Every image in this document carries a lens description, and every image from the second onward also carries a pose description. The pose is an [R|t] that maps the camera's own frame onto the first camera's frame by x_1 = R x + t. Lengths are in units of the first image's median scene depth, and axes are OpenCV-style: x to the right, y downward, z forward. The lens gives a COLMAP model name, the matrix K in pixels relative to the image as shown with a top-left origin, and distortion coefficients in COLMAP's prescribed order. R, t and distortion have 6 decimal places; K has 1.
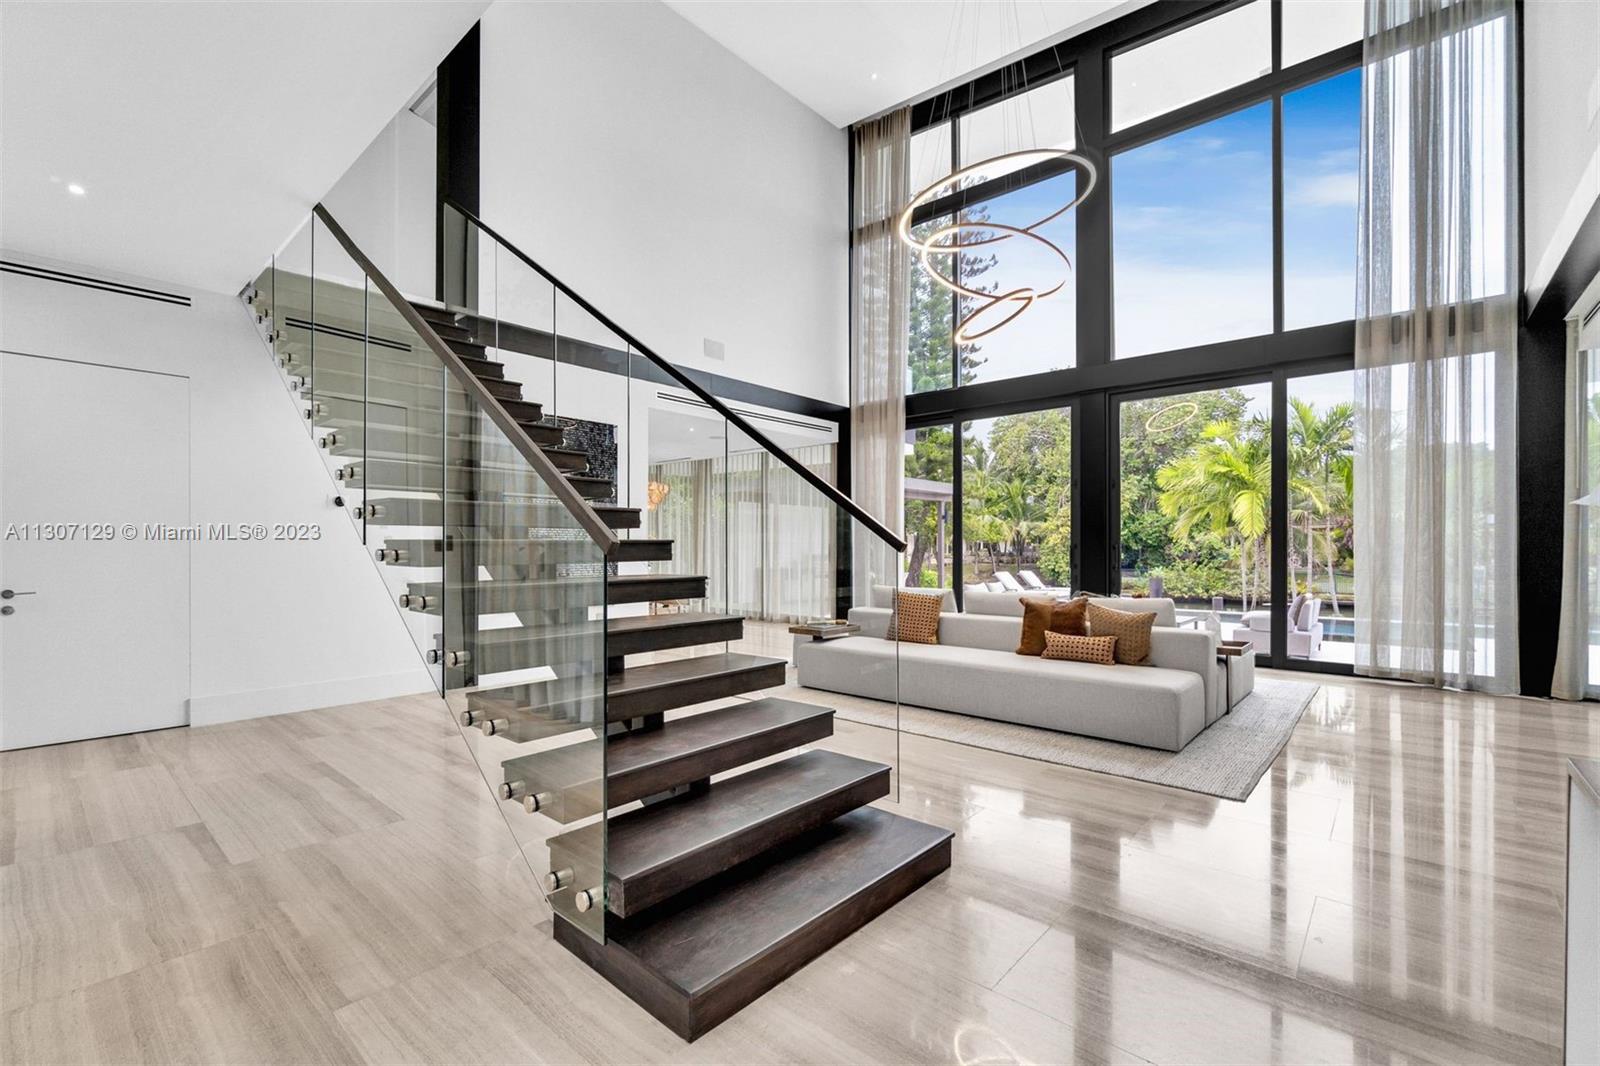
lens RADIAL K [[688.9, 0, 800.0], [0, 688.9, 533.0], [0, 0, 1]] dist [-0.034279, 0.033015]
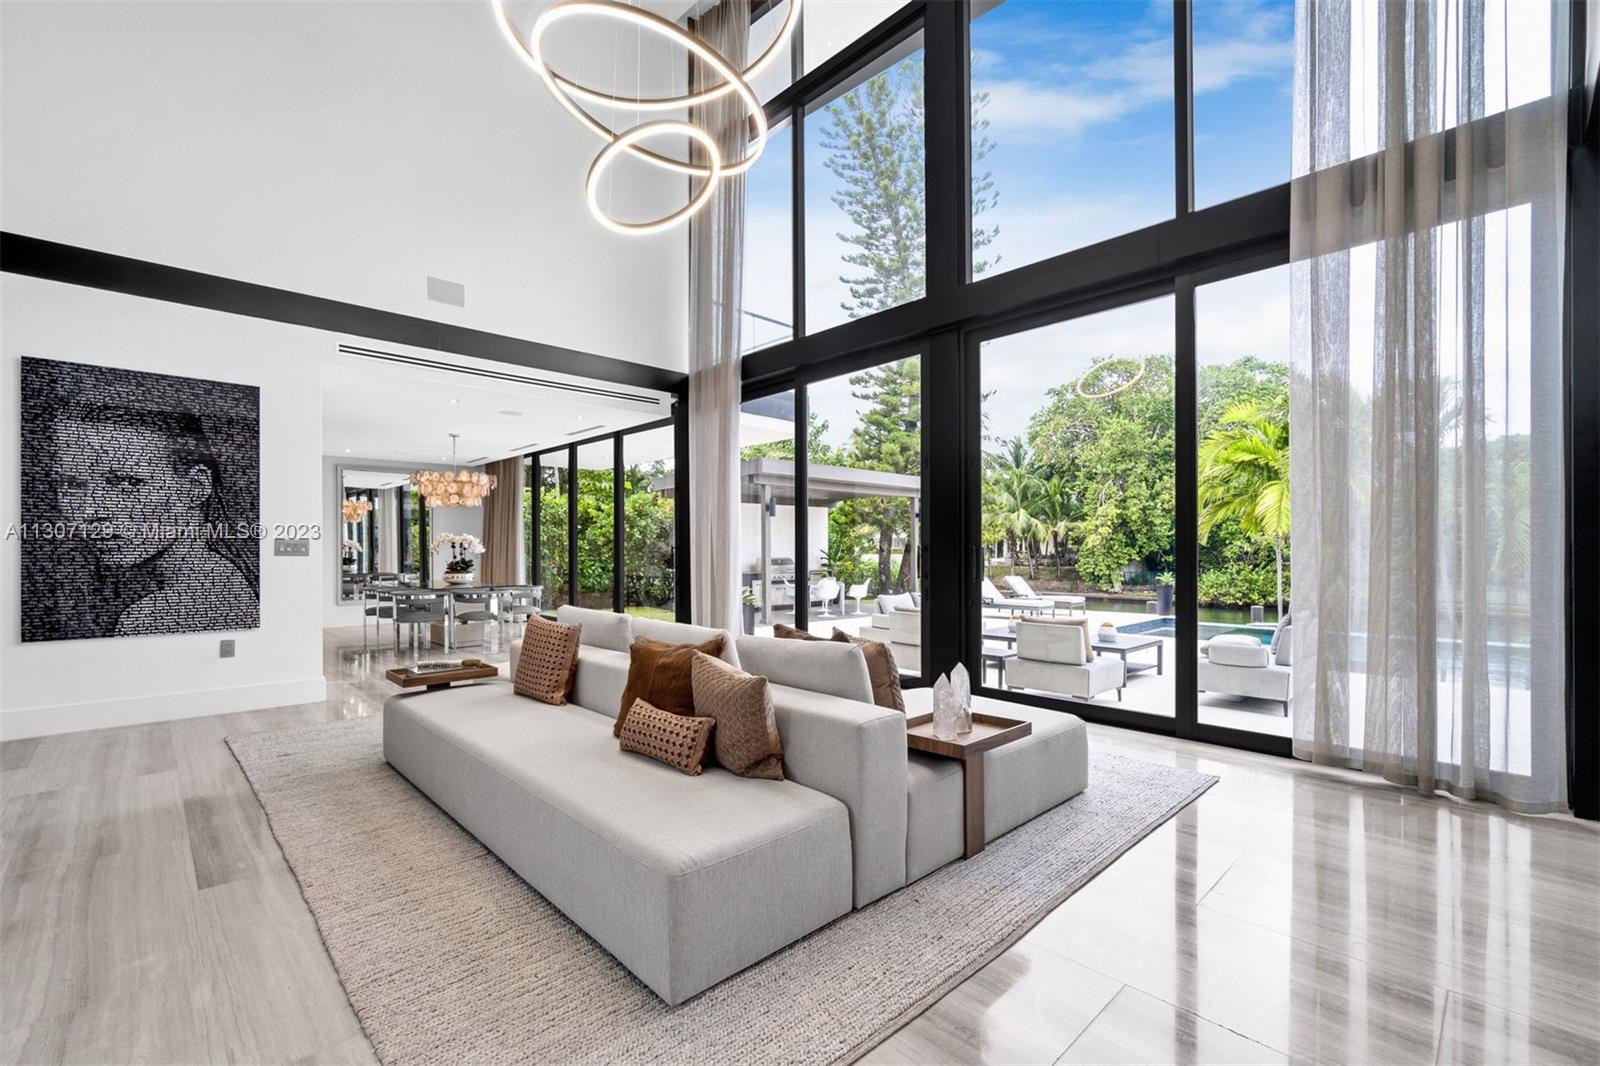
lens RADIAL K [[688.9, 0, 800.0], [0, 688.9, 533.0], [0, 0, 1]] dist [-0.034279, 0.033015]
pose [[0.996661, -0.005147, -0.081483, 0.386688], [0.004838, 0.999980, -0.003987, 0.007171], [0.081502, 0.003579, 0.996667, 0.322933]]
